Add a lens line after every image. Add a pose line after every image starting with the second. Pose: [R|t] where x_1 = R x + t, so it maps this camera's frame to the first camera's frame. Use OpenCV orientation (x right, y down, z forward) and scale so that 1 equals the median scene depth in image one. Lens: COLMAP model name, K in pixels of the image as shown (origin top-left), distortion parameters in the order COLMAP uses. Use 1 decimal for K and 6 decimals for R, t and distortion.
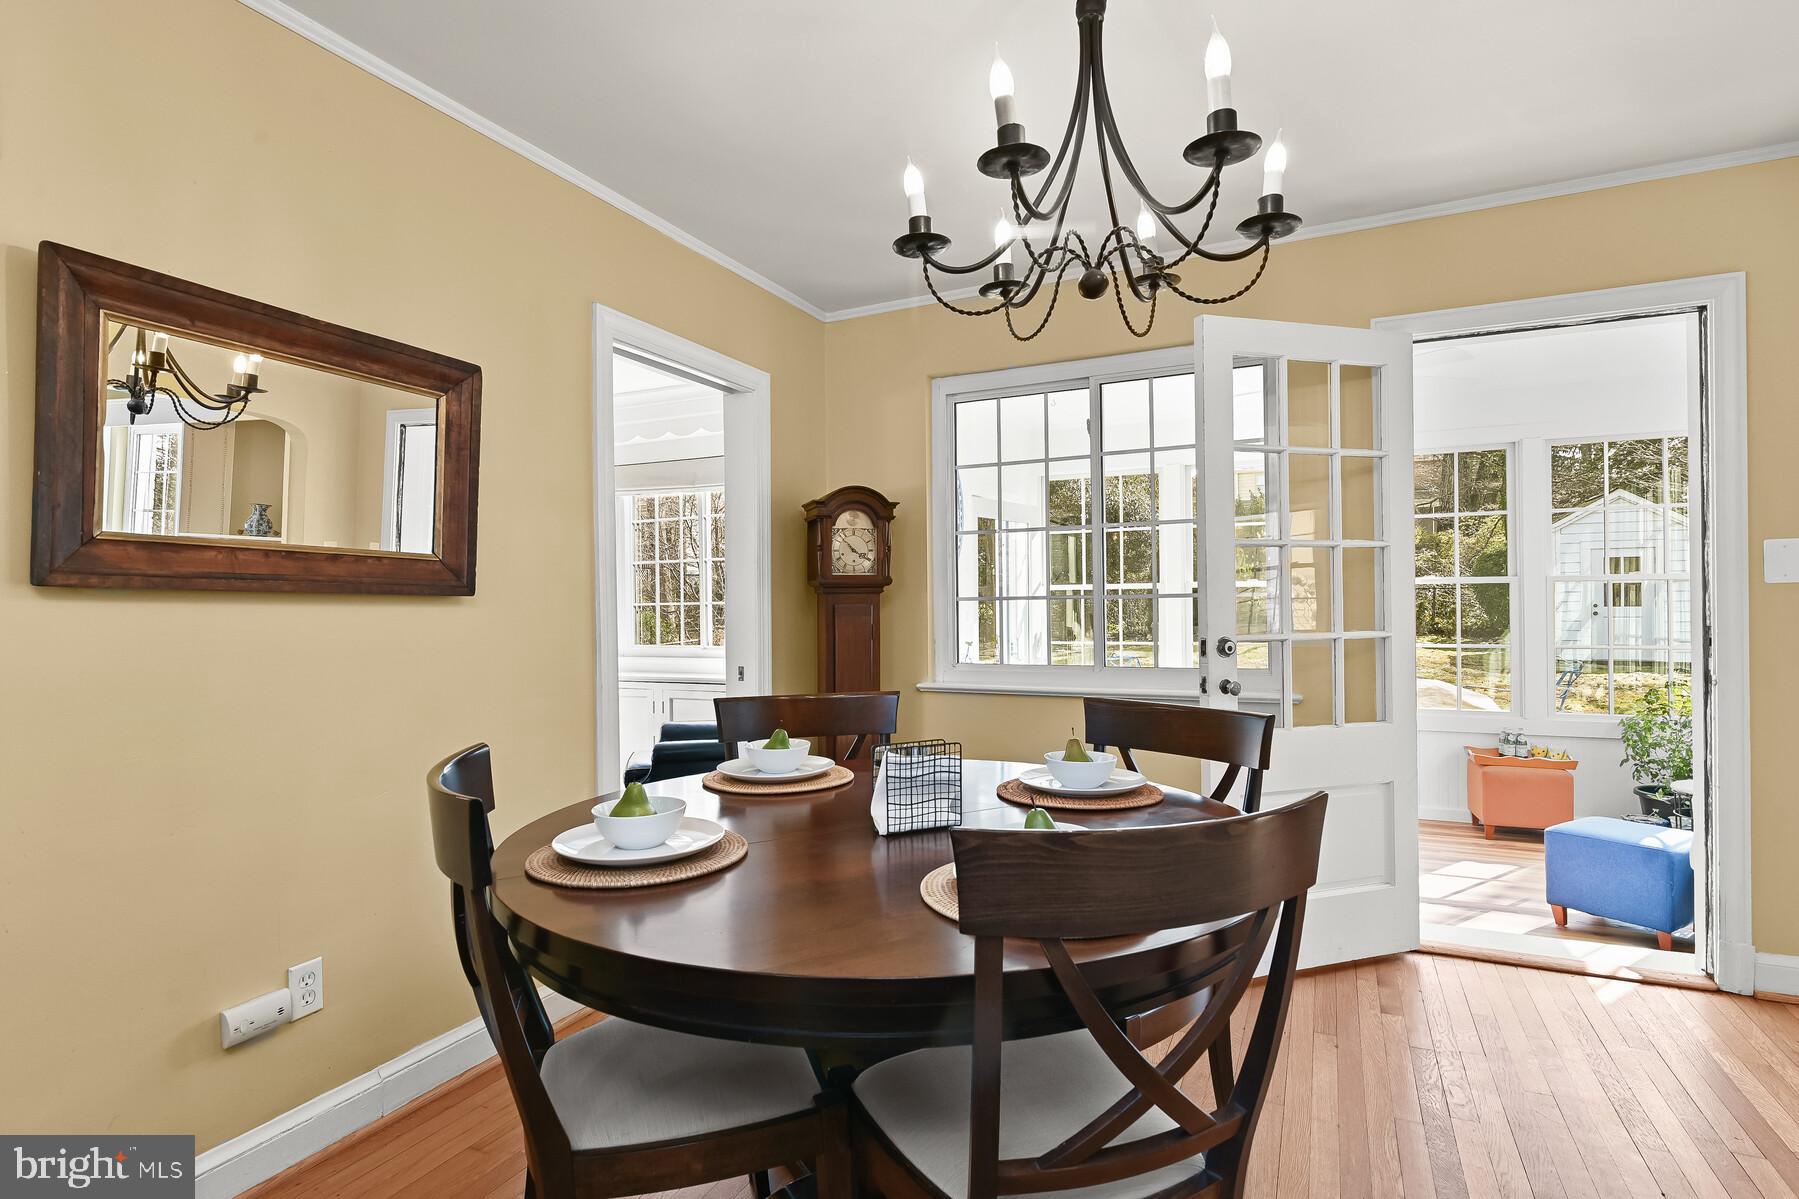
lens RADIAL K [[902.5, 0, 890.6], [0, 902.5, 604.0], [0, 0, 1]] dist [-0.001418, 0.000133]
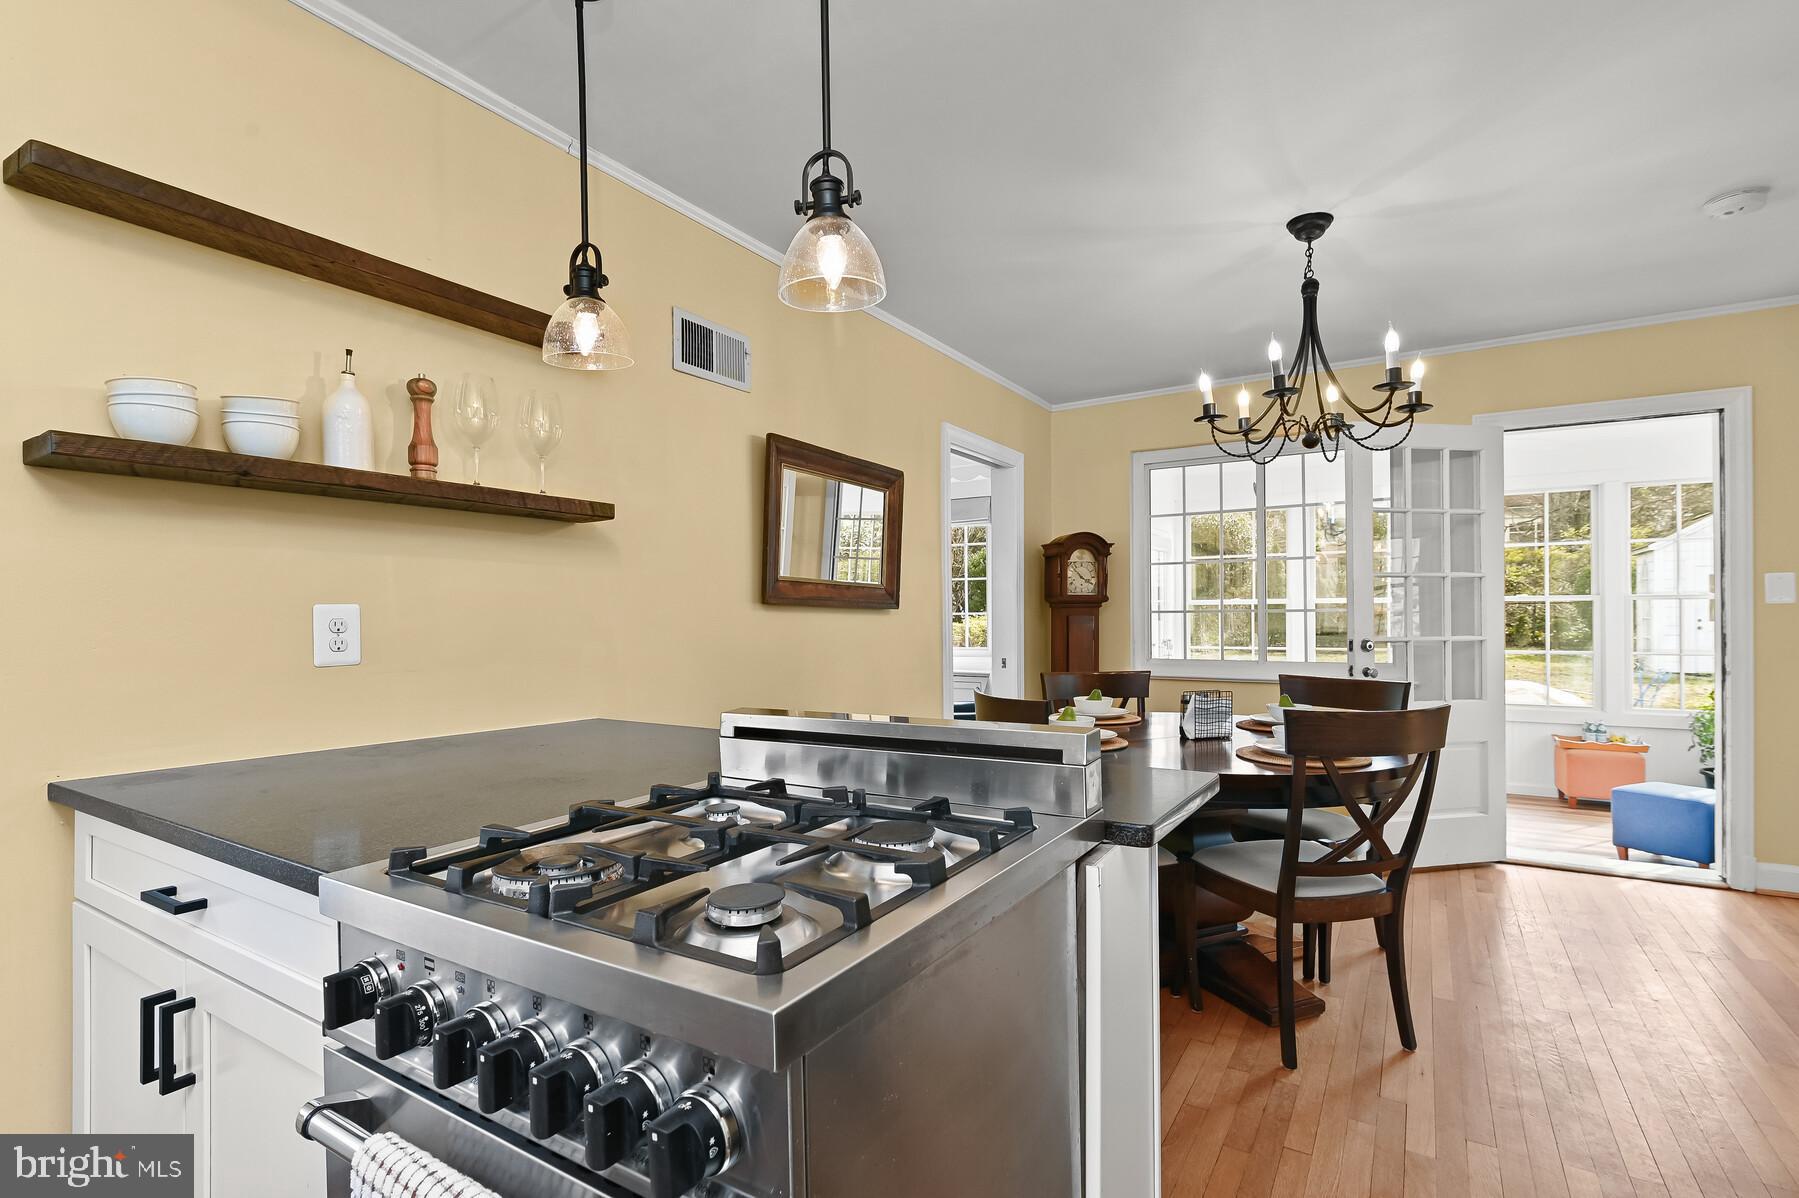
lens RADIAL K [[848.3, 0, 890.0], [0, 848.3, 615.3], [0, 0, 1]] dist [-0.004158, 0.000847]
pose [[0.993842, 0.005267, -0.110684, -0.250854], [-0.005254, 0.999986, 0.000408, 0.001876], [0.110684, 0.000177, 0.993856, -0.465884]]
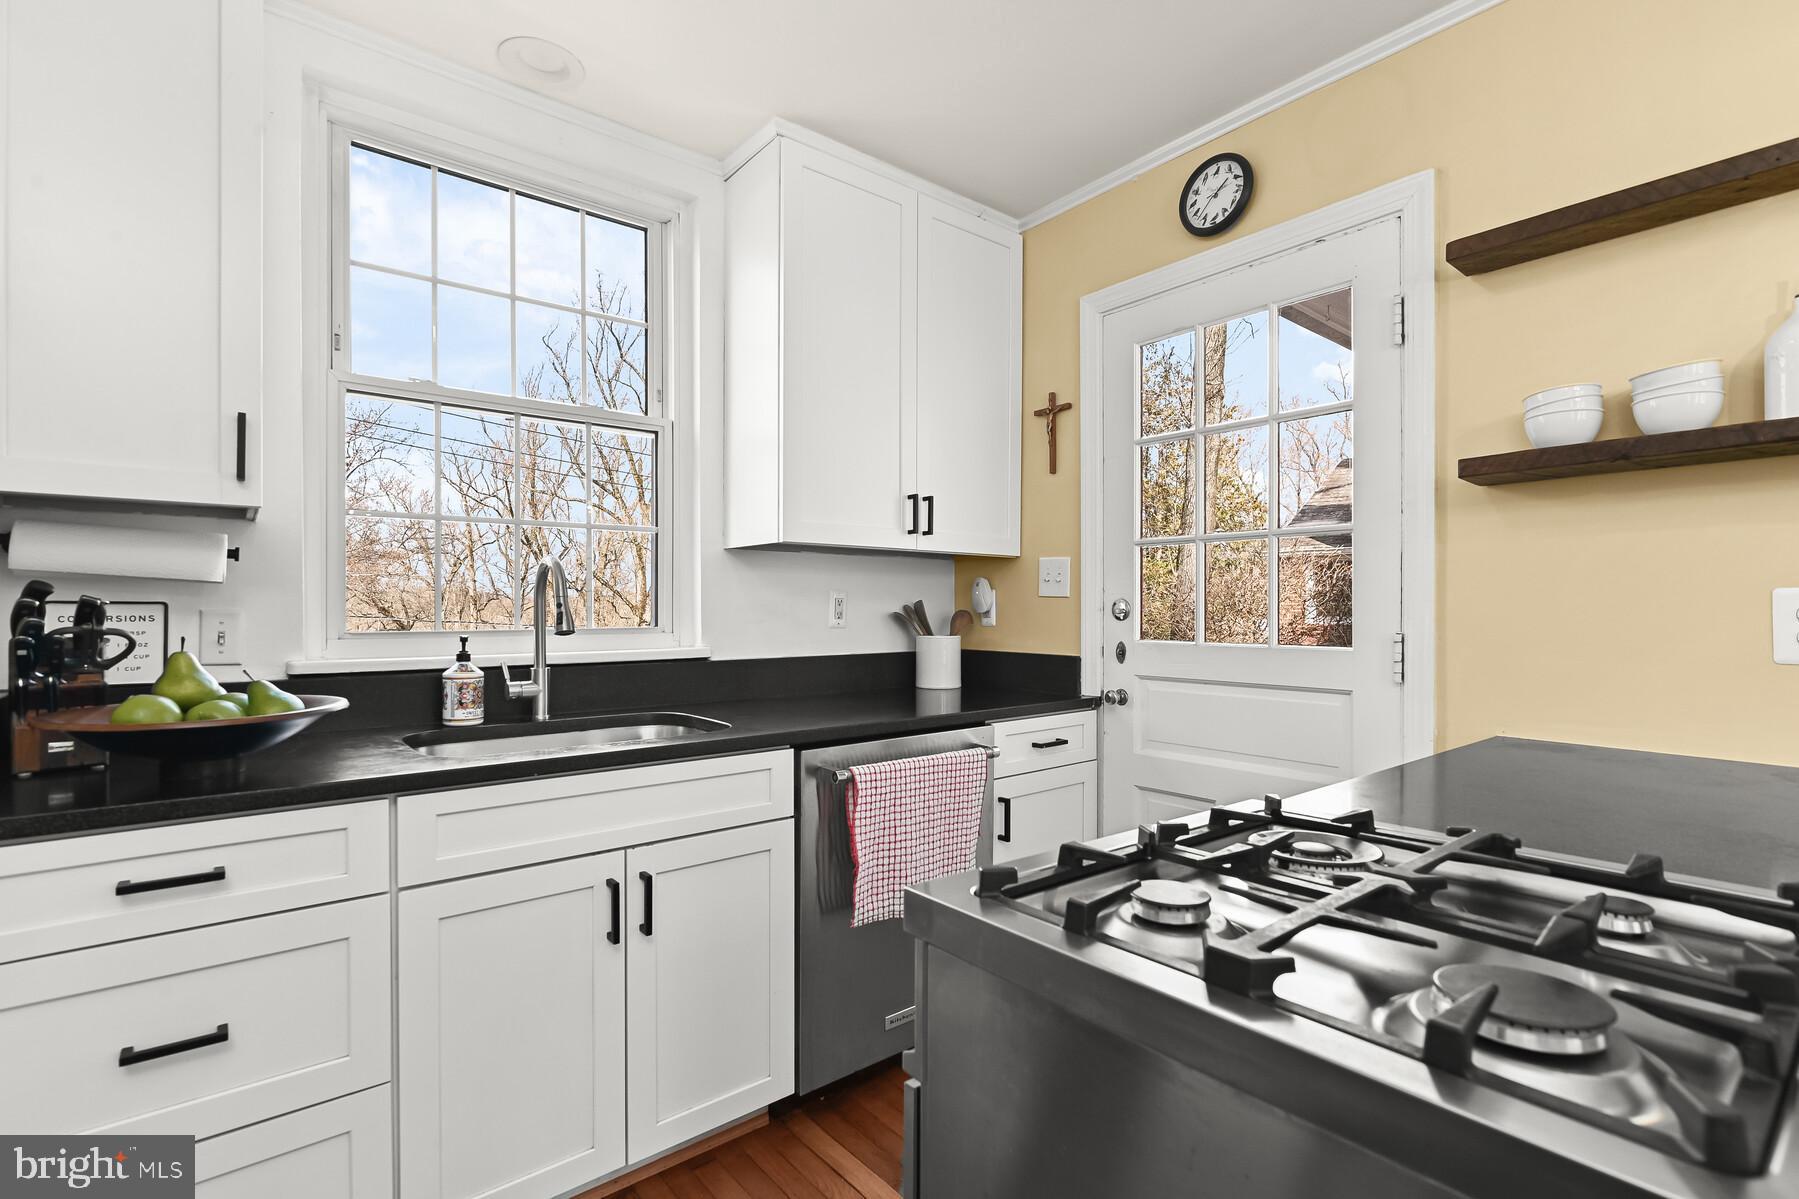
lens RADIAL K [[848.3, 0, 907.9], [0, 848.3, 605.6], [0, 0, 1]] dist [-0.004158, 0.000847]
pose [[-0.432515, 0.006822, -0.901601, -0.040722], [0.005711, 0.999972, 0.004827, 0.002127], [0.901609, -0.003061, -0.432542, -0.140594]]
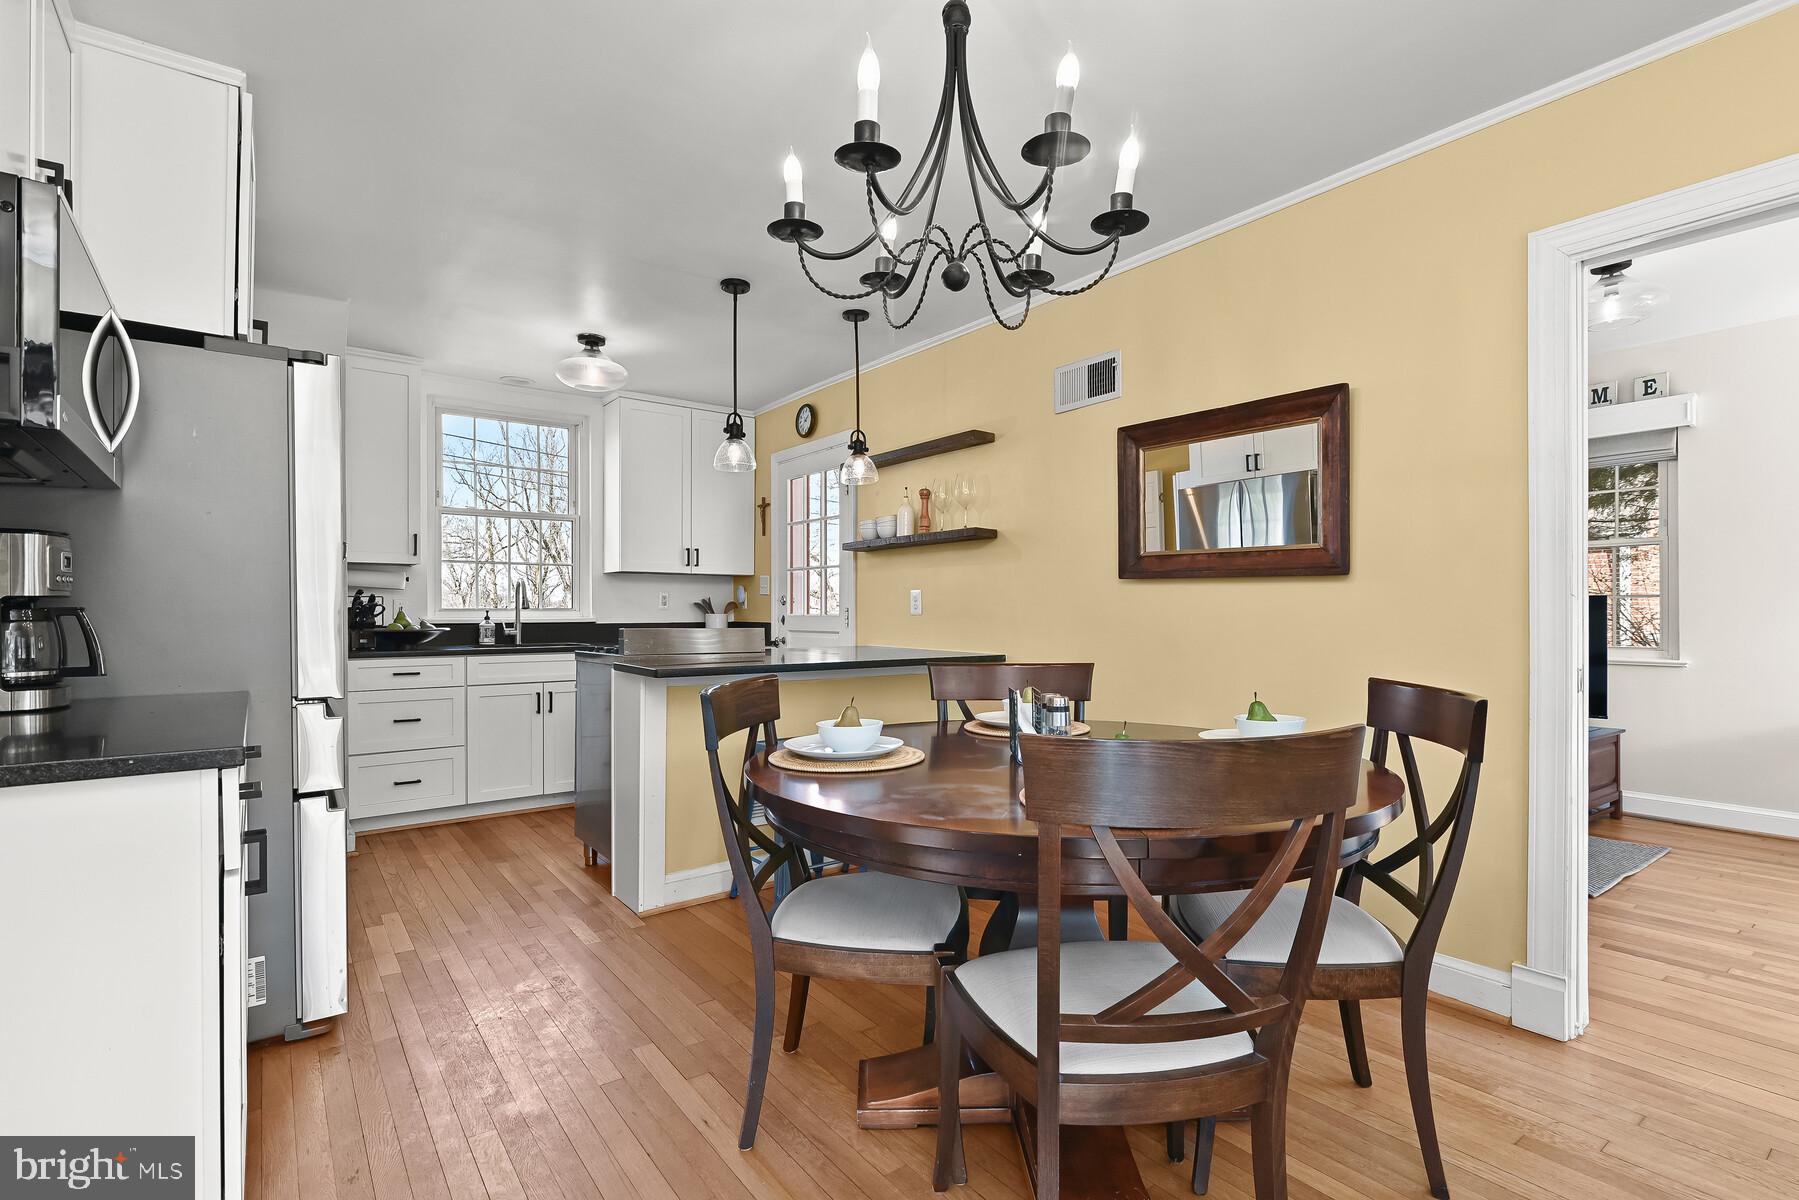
lens RADIAL K [[848.3, 0, 899.3], [0, 848.3, 604.9], [0, 0, 1]] dist [-0.004158, 0.000847]
pose [[-0.457120, 0.004496, -0.889394, 0.675275], [0.007326, 0.999972, 0.001290, 0.021902], [0.889375, -0.005926, -0.457140, 0.810627]]
